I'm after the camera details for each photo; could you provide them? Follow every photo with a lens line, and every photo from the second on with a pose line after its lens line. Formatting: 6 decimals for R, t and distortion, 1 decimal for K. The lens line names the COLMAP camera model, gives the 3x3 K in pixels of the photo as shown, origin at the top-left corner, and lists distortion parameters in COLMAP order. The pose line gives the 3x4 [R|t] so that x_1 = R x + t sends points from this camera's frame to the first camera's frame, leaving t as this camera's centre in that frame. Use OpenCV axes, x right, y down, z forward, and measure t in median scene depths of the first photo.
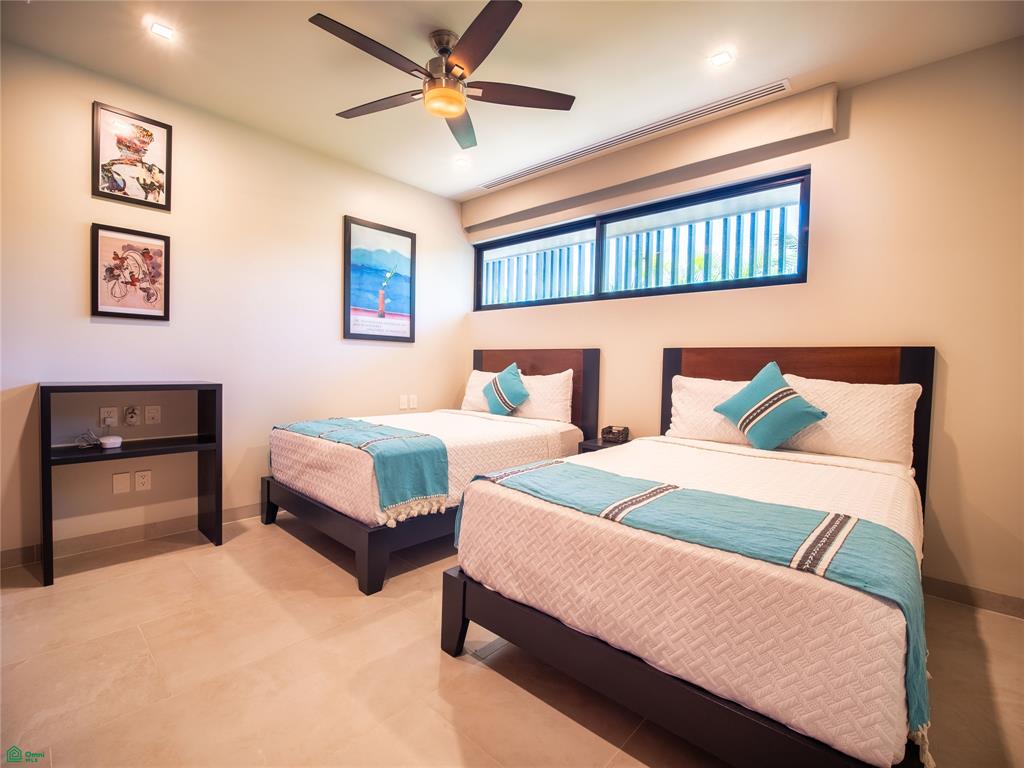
lens RADIAL K [[461.3, 0, 509.9], [0, 461.3, 381.5], [0, 0, 1]] dist [-0.003045, -0.000868]
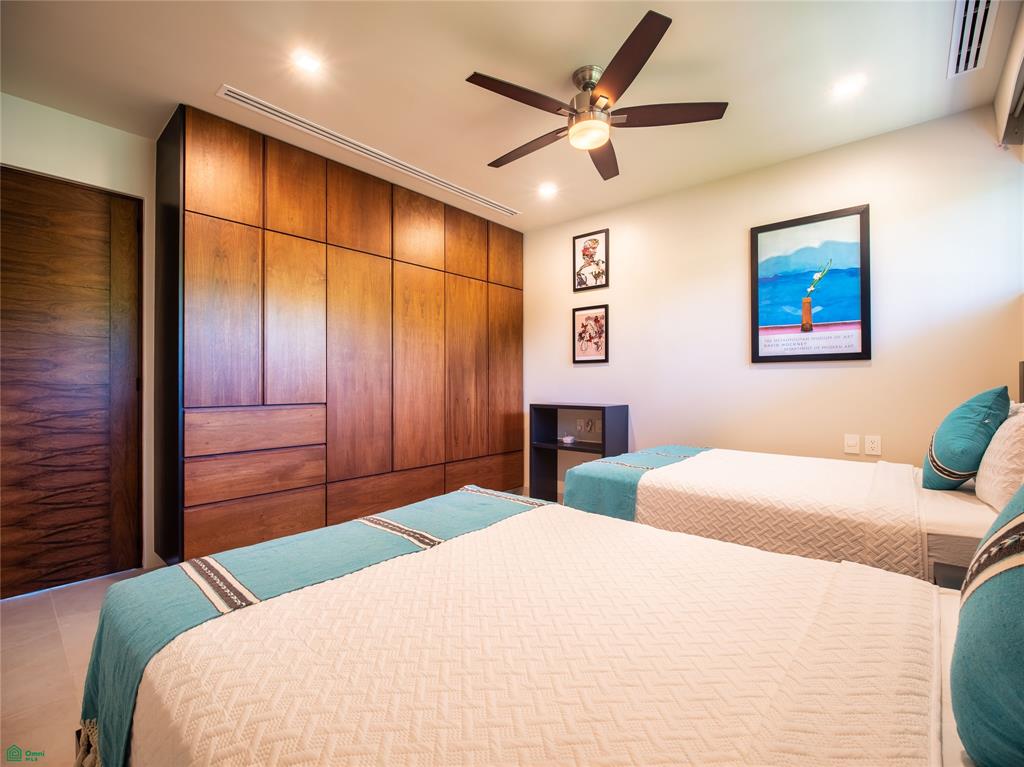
lens RADIAL K [[461.3, 0, 509.3], [0, 461.3, 382.6], [0, 0, 1]] dist [-0.003045, -0.000868]
pose [[0.025651, -0.027267, -0.999299, 0.698766], [-0.034974, 0.998991, -0.028156, -0.016938], [0.999059, 0.035672, 0.024671, 0.668149]]
